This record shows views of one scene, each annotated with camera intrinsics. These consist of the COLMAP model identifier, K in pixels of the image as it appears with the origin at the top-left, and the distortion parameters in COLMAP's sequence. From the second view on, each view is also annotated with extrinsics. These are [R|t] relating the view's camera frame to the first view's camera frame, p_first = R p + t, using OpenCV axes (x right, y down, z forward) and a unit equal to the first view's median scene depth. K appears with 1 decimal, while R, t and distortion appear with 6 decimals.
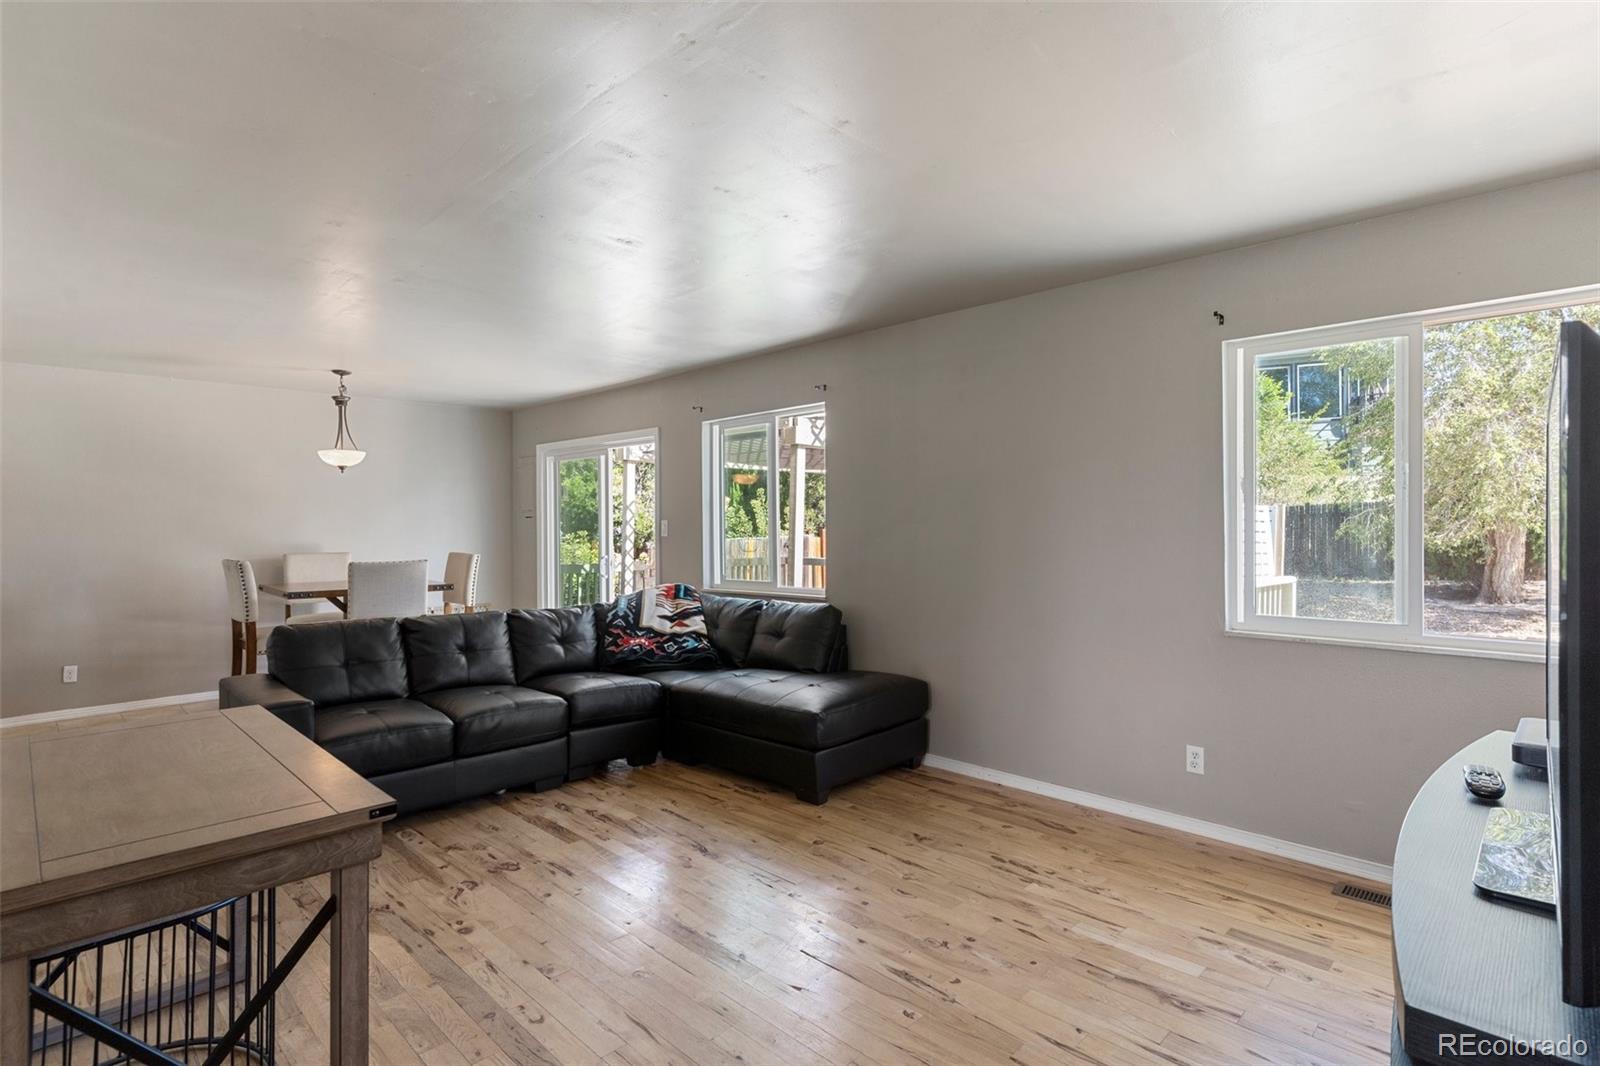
lens RADIAL K [[797.4, 0, 792.2], [0, 797.4, 523.9], [0, 0, 1]] dist [-0.001793, 0.000428]
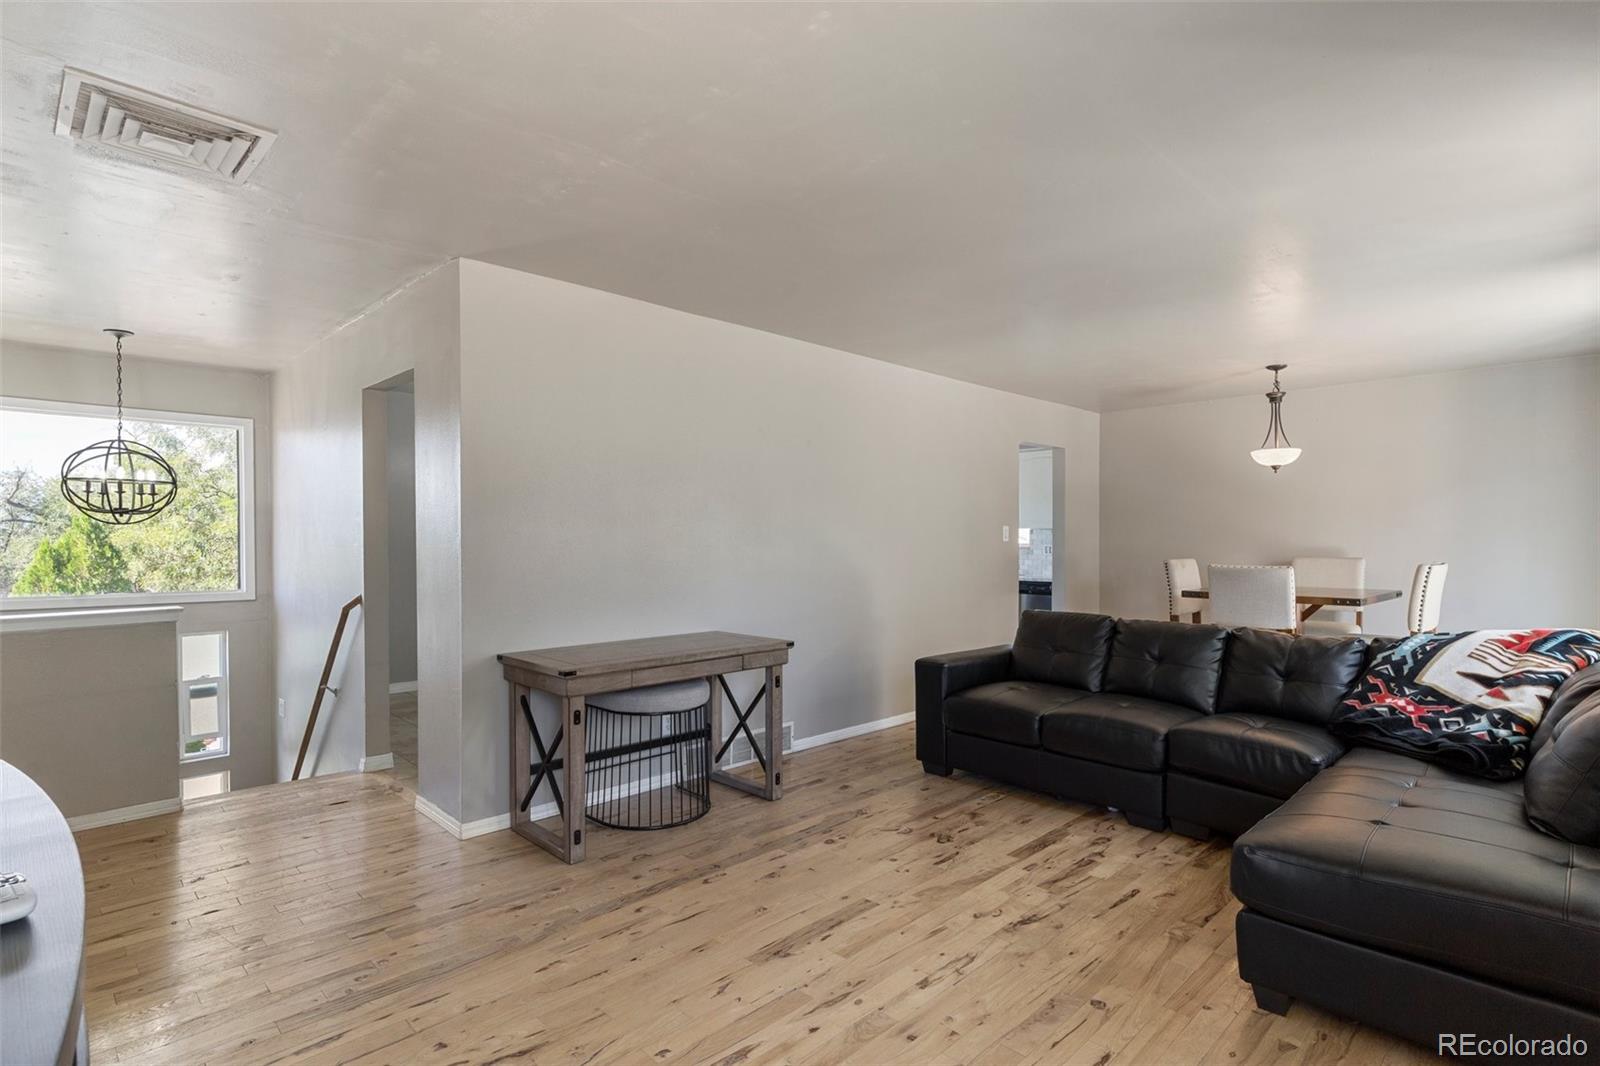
lens RADIAL K [[797.4, 0, 794.6], [0, 797.4, 542.2], [0, 0, 1]] dist [-0.001793, 0.000428]
pose [[-0.007776, 0.013669, -0.999876, 0.609332], [0.003782, 0.999900, 0.013640, 0.006182], [0.999963, -0.003675, -0.007826, 0.667057]]
